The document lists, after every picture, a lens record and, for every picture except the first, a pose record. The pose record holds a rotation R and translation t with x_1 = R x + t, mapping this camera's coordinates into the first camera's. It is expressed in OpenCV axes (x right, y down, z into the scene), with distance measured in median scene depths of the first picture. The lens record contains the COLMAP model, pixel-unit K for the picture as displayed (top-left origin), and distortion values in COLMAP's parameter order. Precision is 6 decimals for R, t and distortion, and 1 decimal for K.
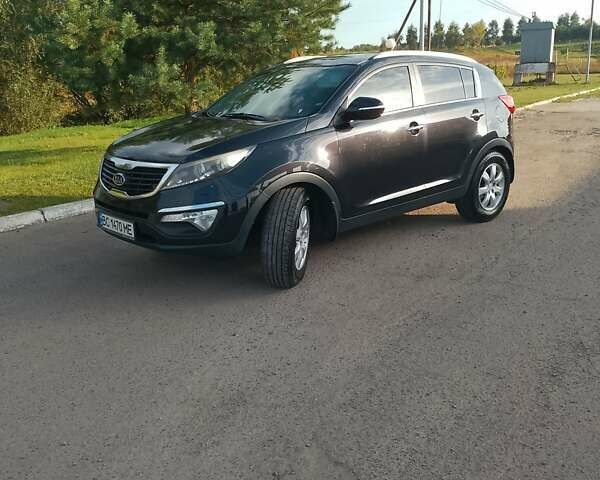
lens RADIAL K [[585.7, 0, 308.4], [0, 585.7, 243.9], [0, 0, 1]] dist [0.089922, -0.161789]
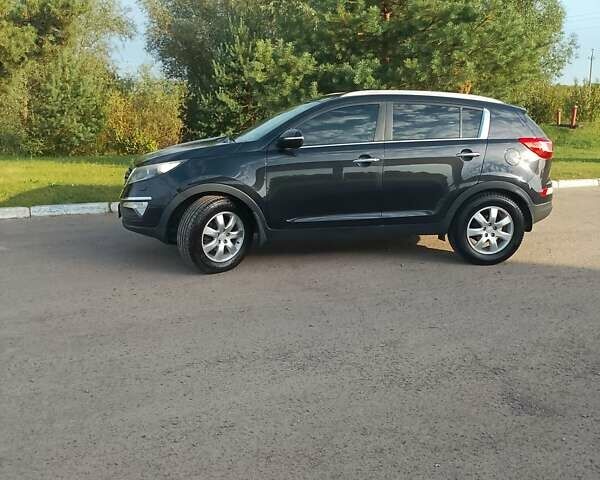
lens RADIAL K [[594.4, 0, 307.4], [0, 594.4, 237.3], [0, 0, 1]] dist [0.095003, -0.160059]
pose [[0.829709, 0.155398, -0.536129, 0.611961], [-0.185547, 0.982633, -0.002334, -0.028861], [0.526455, 0.101414, 0.844133, 0.019068]]
